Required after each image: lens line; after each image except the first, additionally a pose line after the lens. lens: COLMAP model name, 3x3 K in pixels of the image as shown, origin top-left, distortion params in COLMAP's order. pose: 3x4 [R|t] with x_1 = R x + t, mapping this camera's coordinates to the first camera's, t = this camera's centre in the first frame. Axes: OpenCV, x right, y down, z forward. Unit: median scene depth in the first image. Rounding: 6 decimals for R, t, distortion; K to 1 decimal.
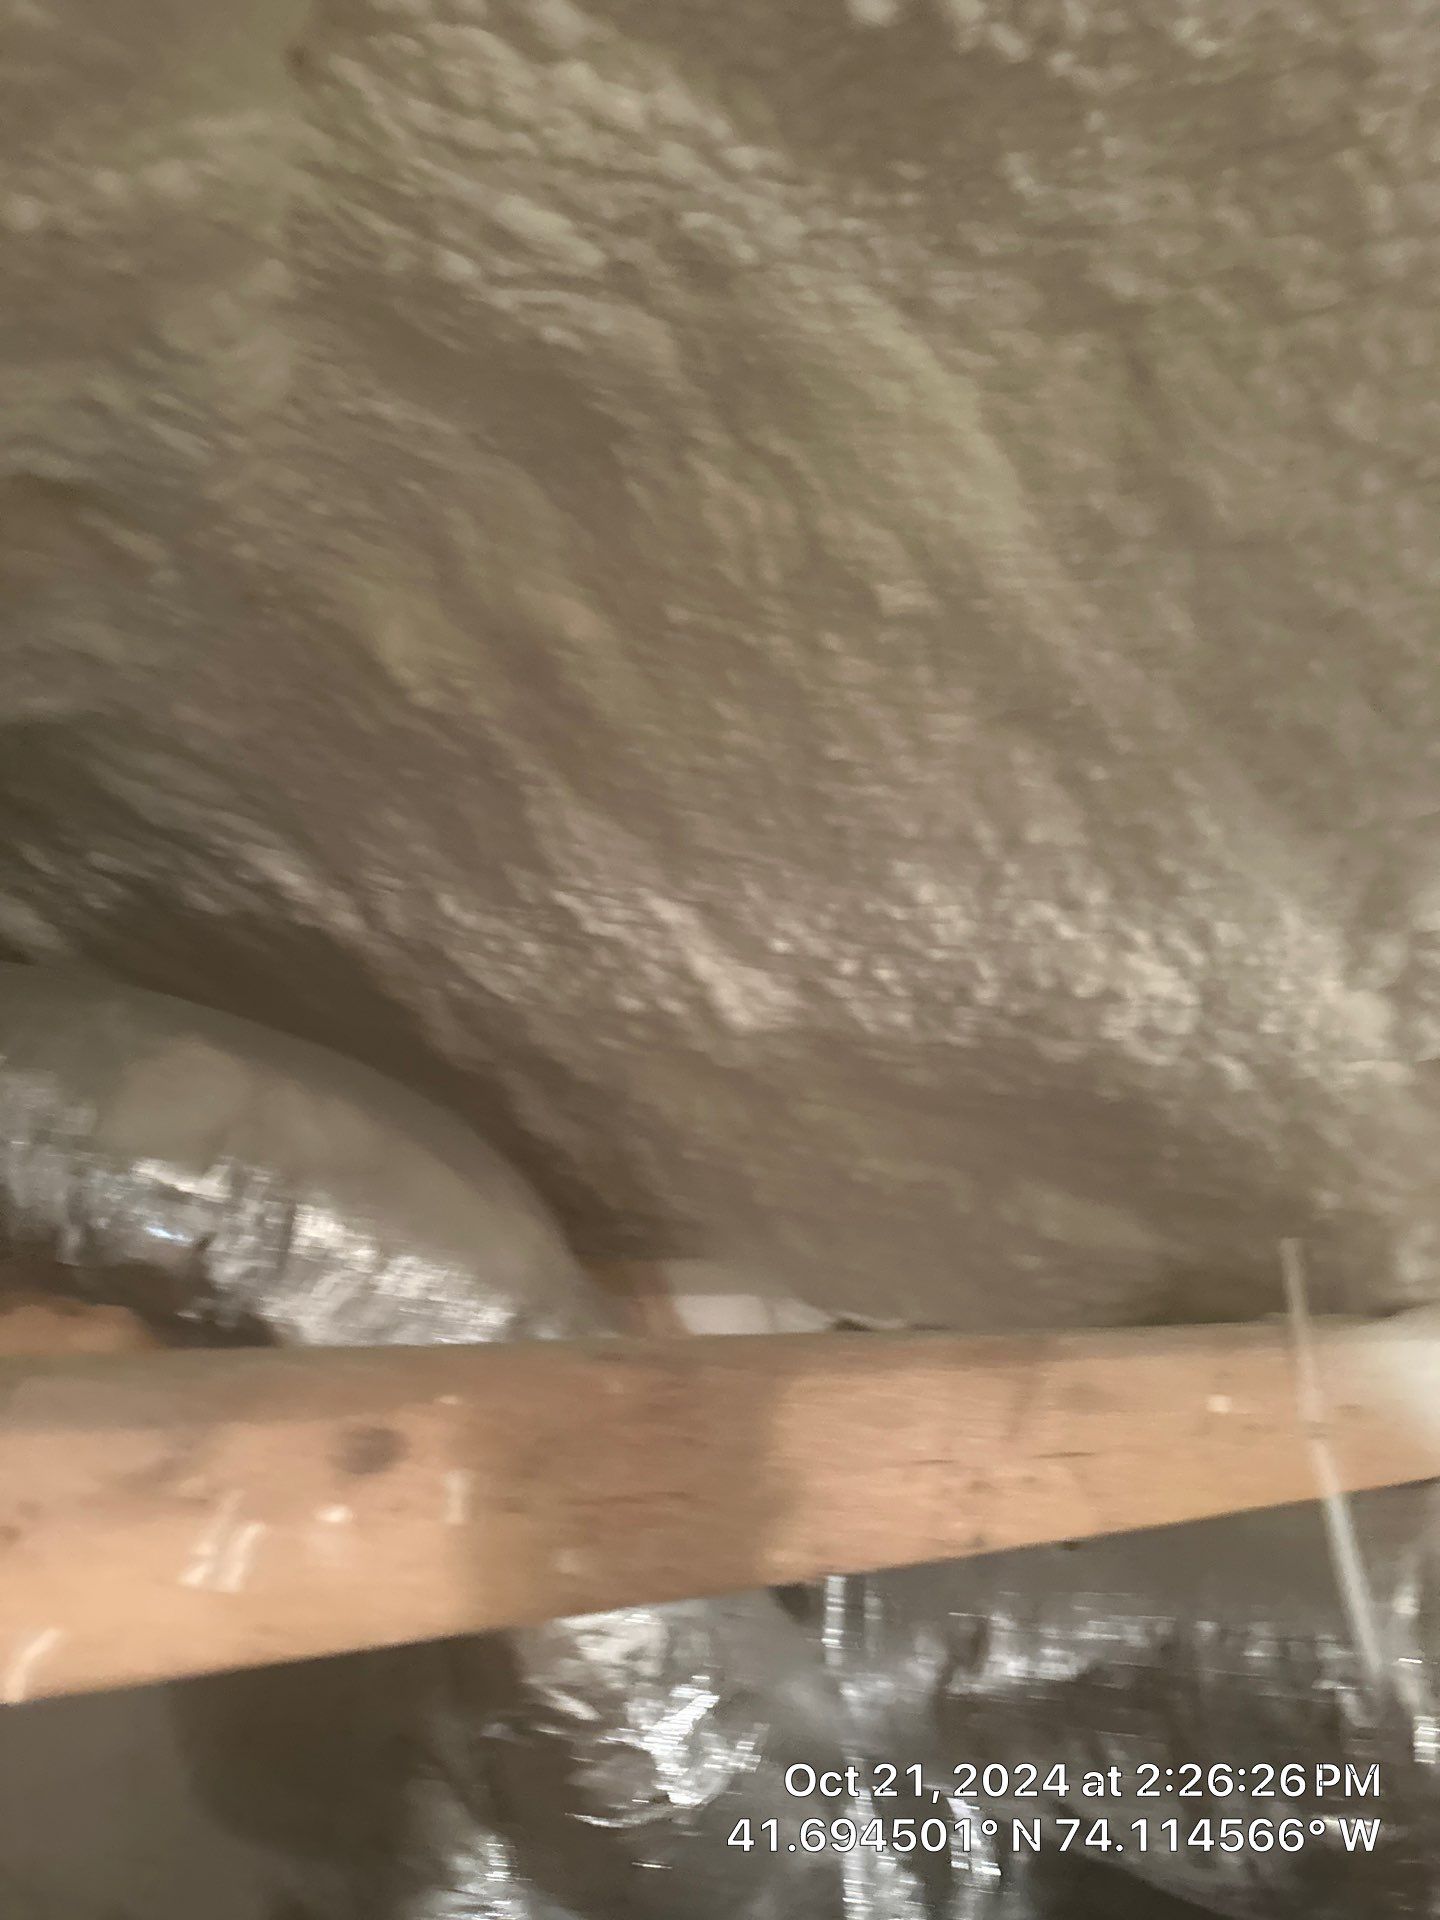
lens RADIAL K [[1398.0, 0, 730.9], [0, 1398.0, 963.3], [0, 0, 1]] dist [0.085649, -0.118614]
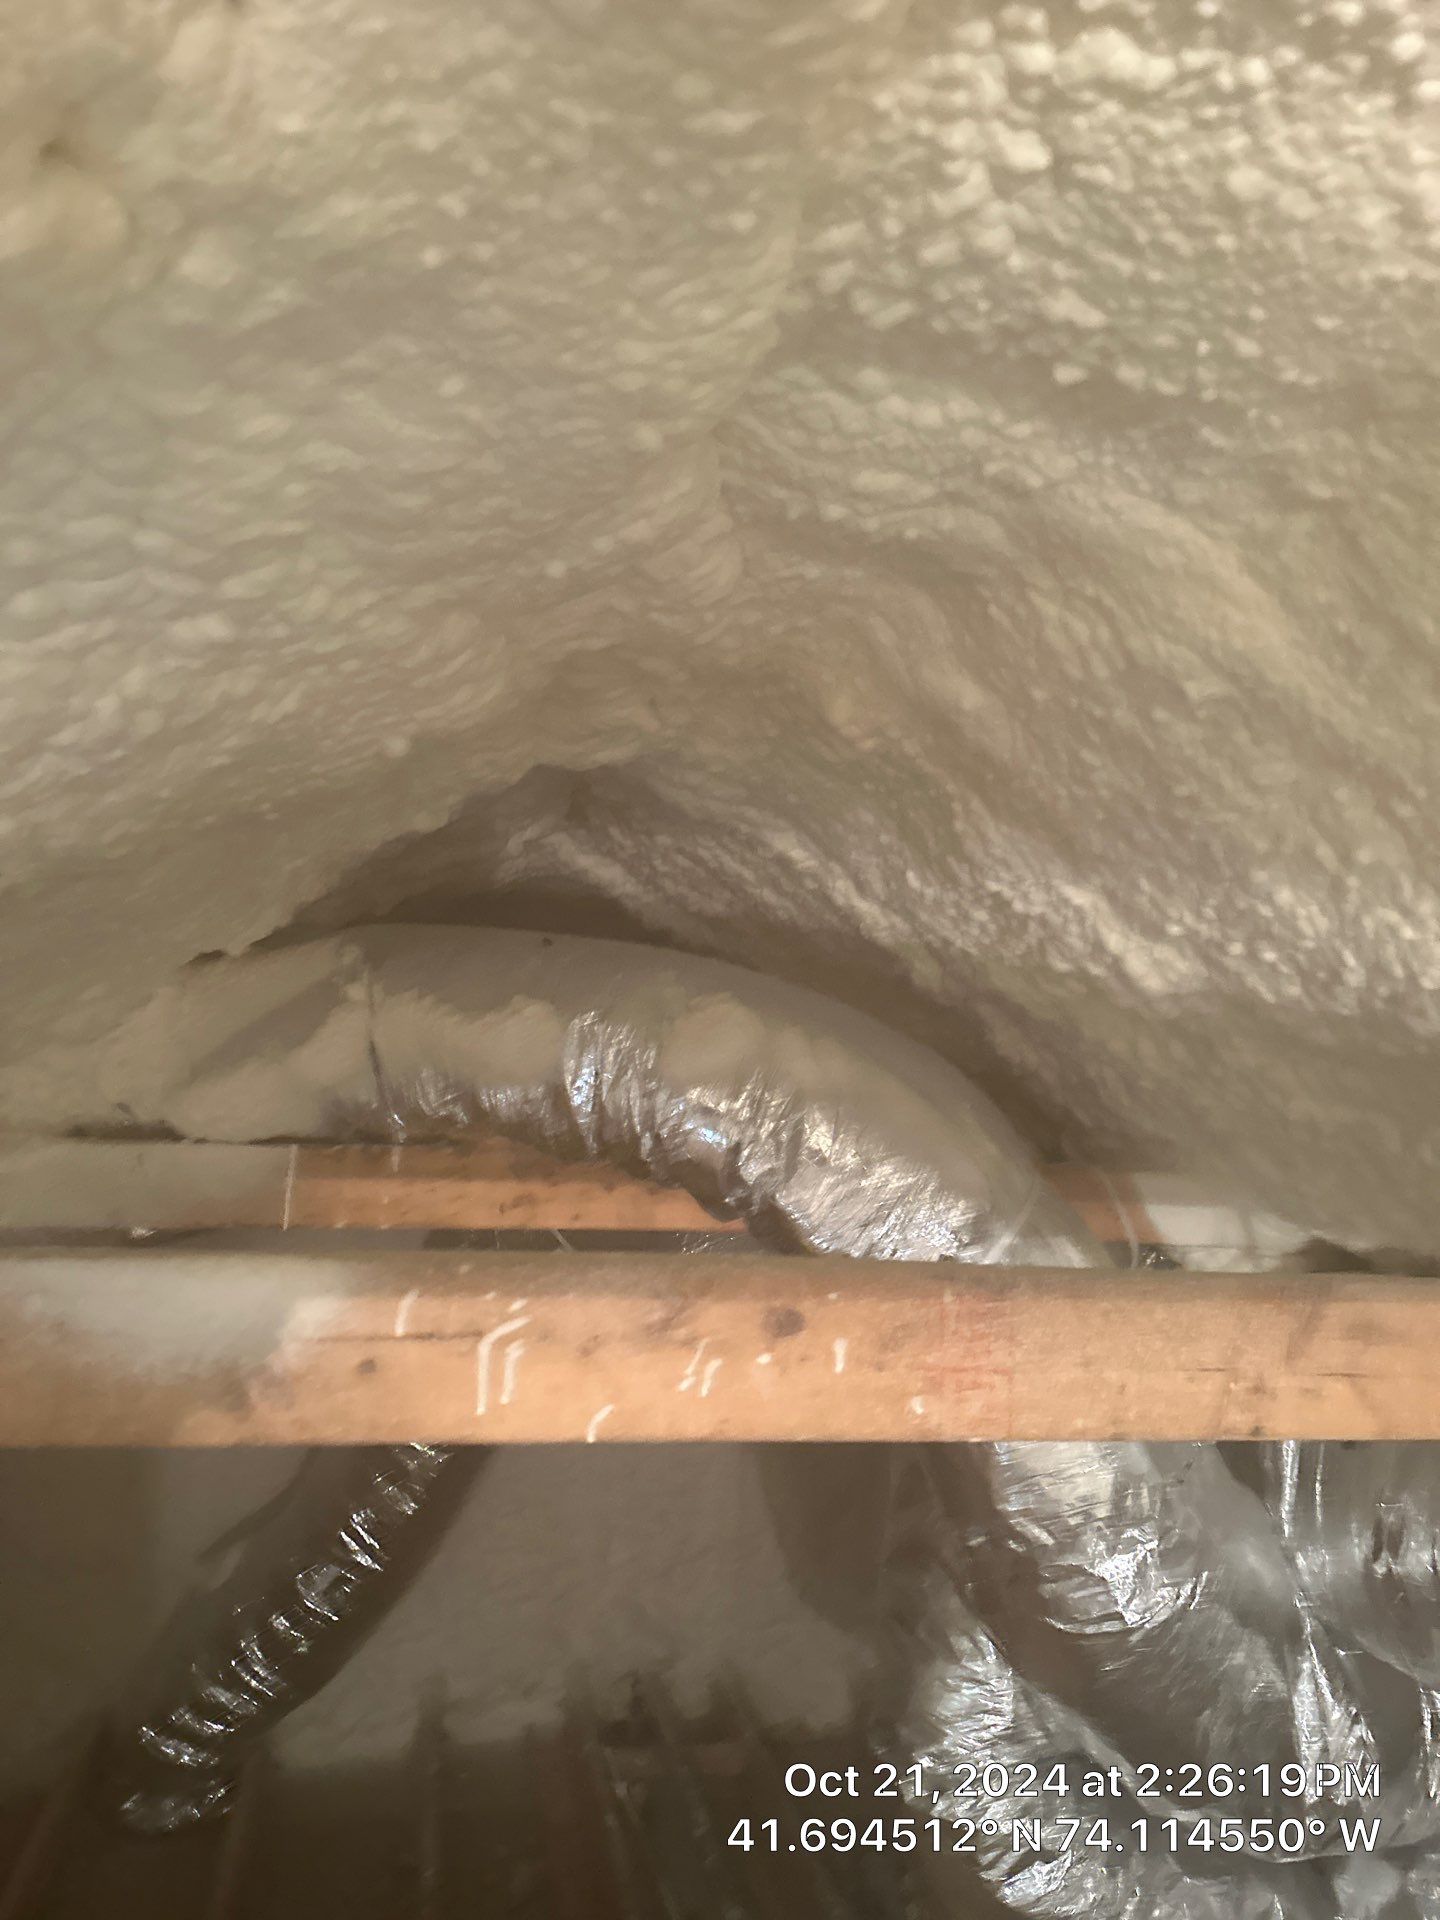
lens RADIAL K [[1467.6, 0, 717.9], [0, 1467.6, 965.3], [0, 0, 1]] dist [0.037496, -0.048755]
pose [[0.916010, 0.001199, -0.401153, 0.194197], [0.040937, 0.994496, 0.096450, -0.126275], [0.399061, -0.104771, 0.910919, -0.287978]]
